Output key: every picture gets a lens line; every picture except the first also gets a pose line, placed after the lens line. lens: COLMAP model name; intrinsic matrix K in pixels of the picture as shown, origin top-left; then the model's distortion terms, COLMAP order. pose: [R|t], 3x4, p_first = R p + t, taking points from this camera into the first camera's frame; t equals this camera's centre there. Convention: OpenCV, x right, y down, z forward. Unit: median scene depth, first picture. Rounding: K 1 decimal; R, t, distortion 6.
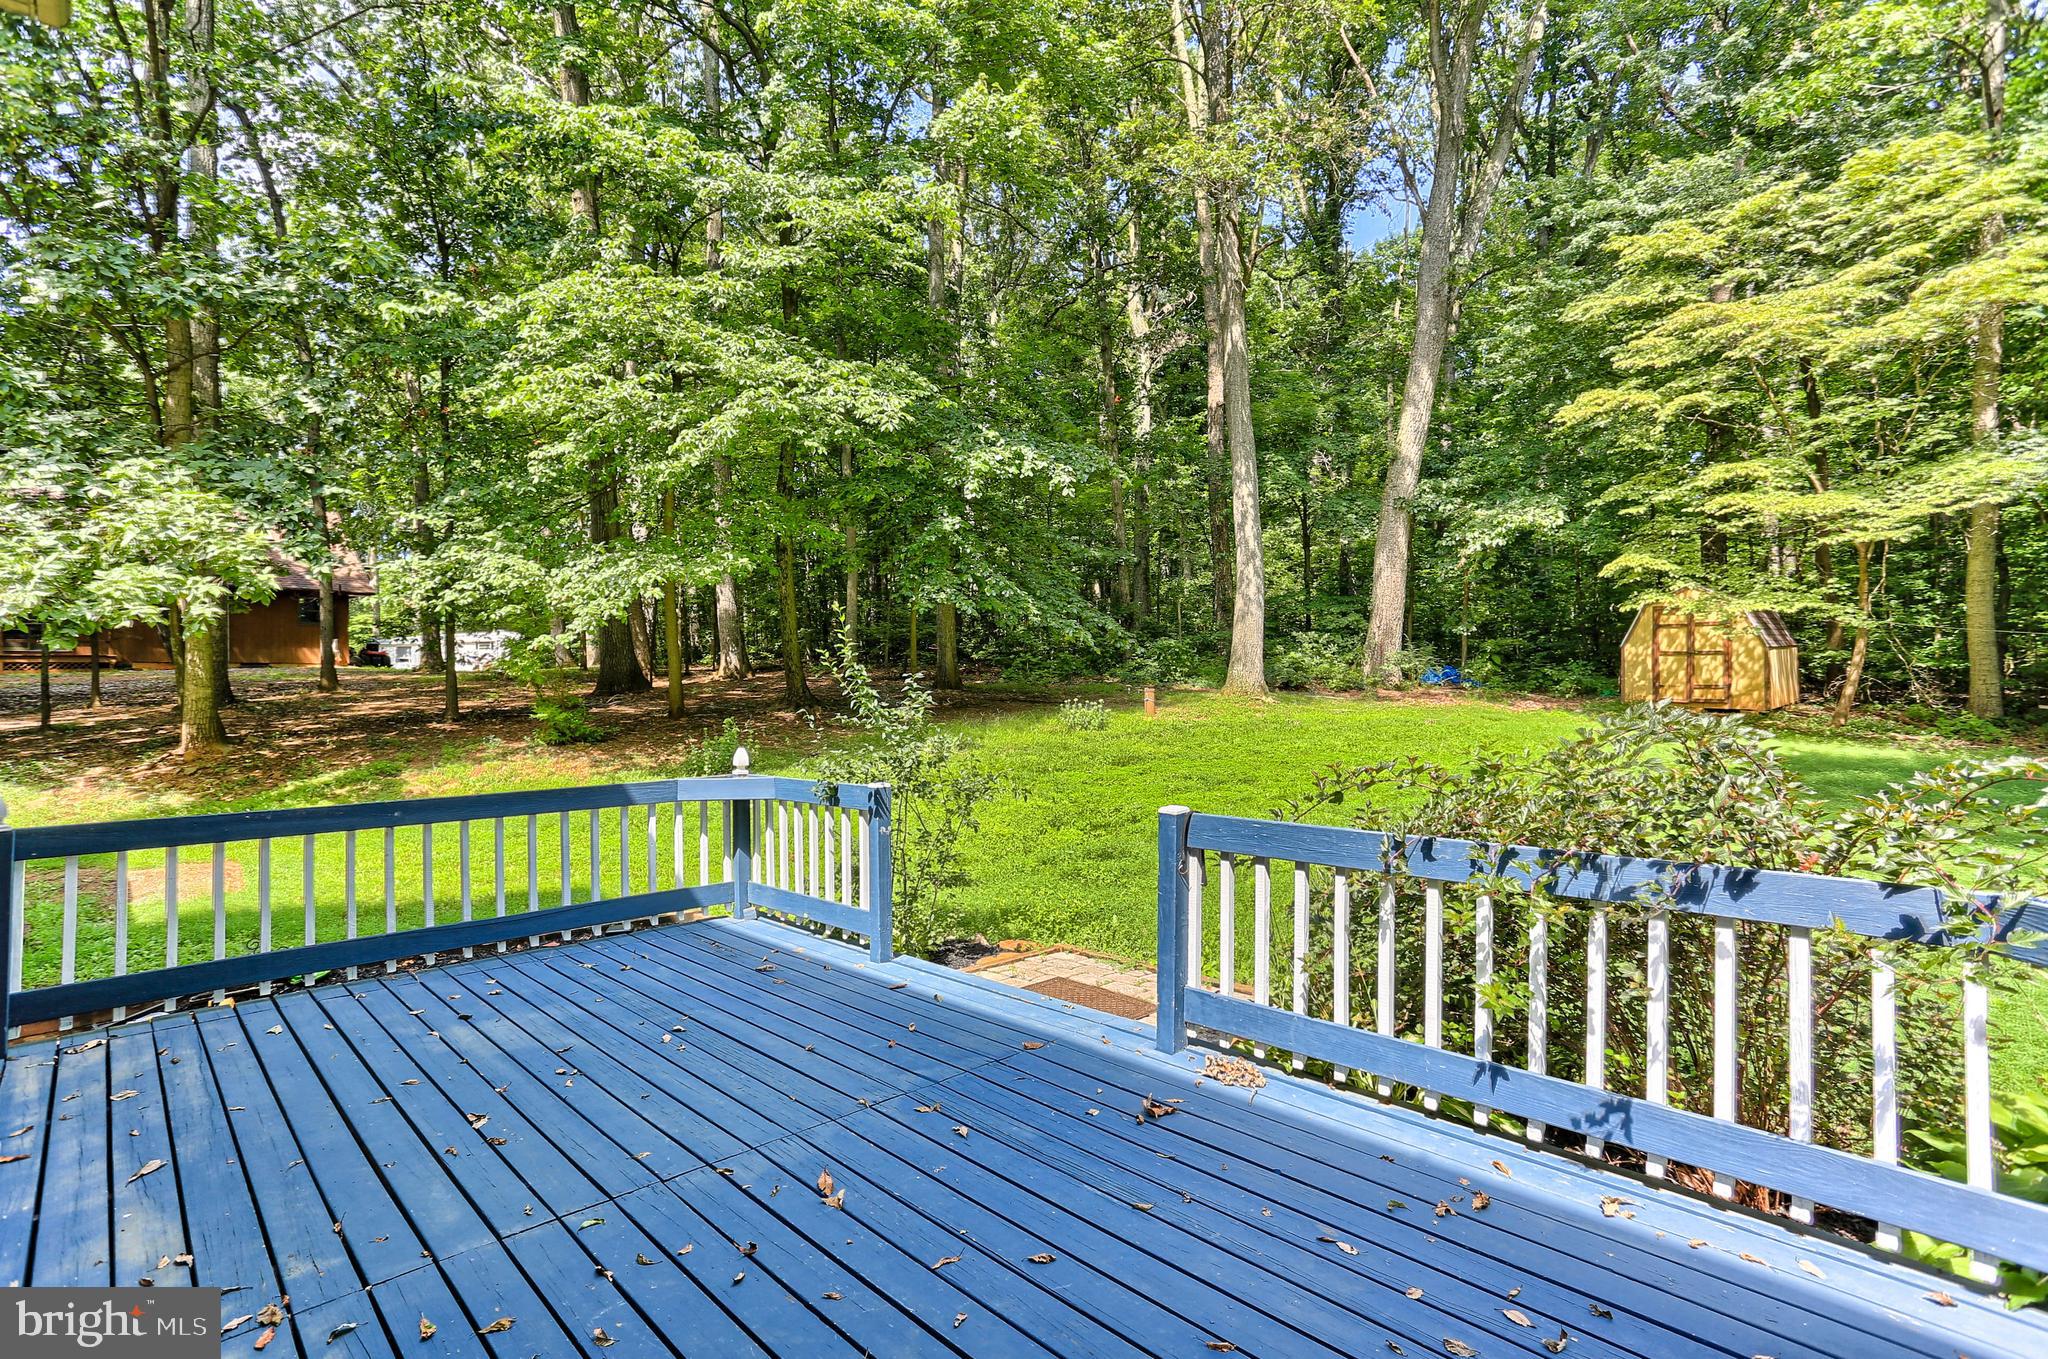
lens RADIAL K [[984.9, 0, 1014.8], [0, 984.9, 670.4], [0, 0, 1]] dist [-0.026346, 0.000238]
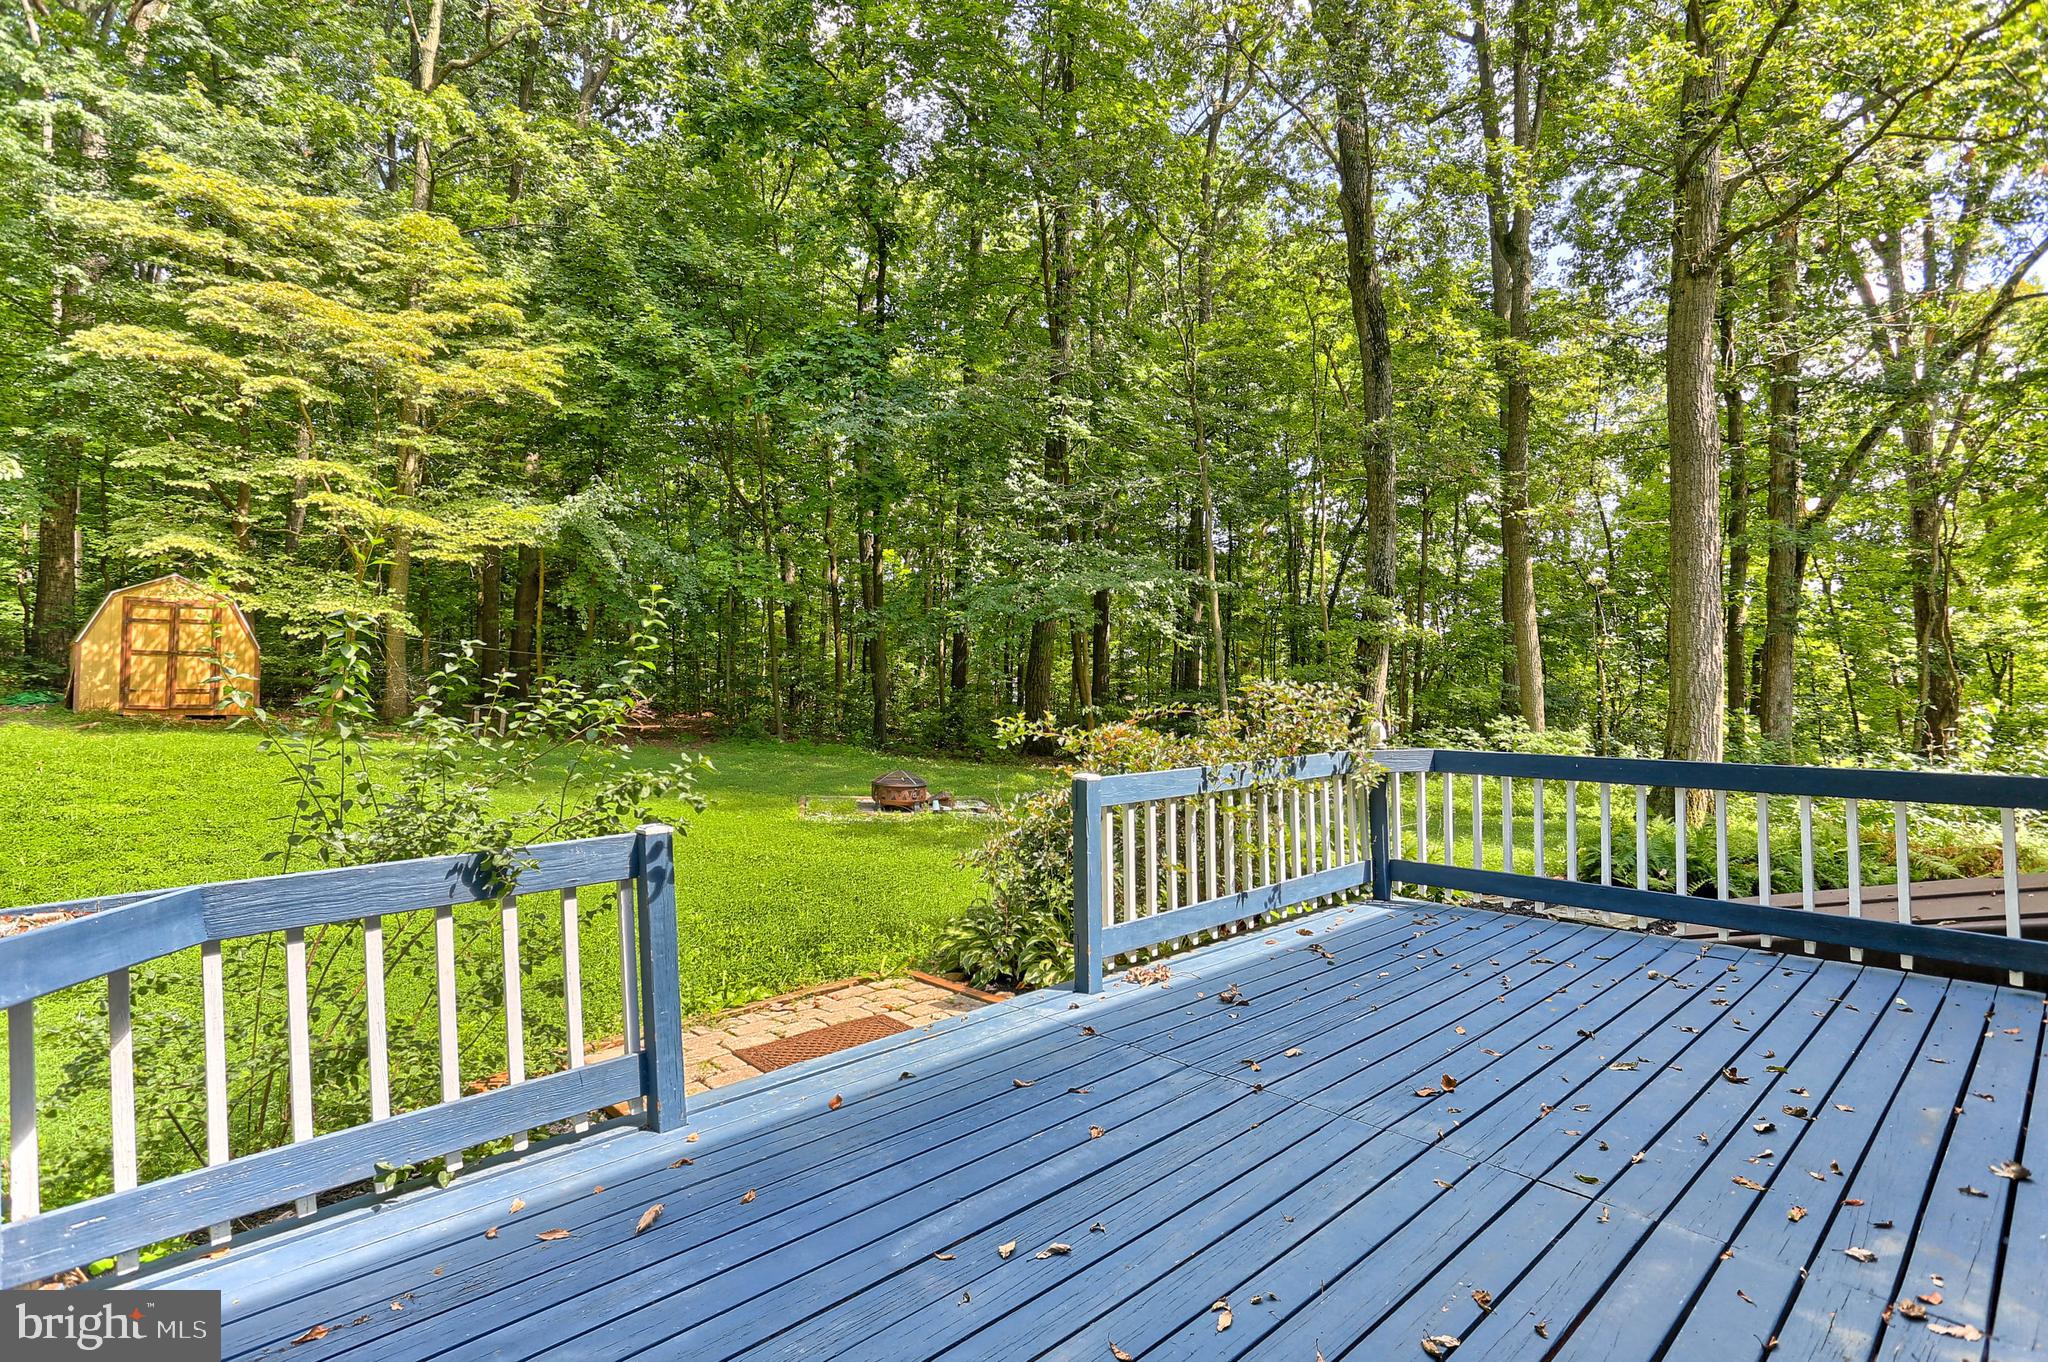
lens RADIAL K [[1029.1, 0, 1013.8], [0, 1029.1, 672.7], [0, 0, 1]] dist [-0.014469, 0.000590]
pose [[0.014140, 0.016858, 0.999758, -0.301319], [-0.007753, 0.999830, -0.016750, 0.012666], [-0.999870, -0.007514, 0.014268, 0.314566]]
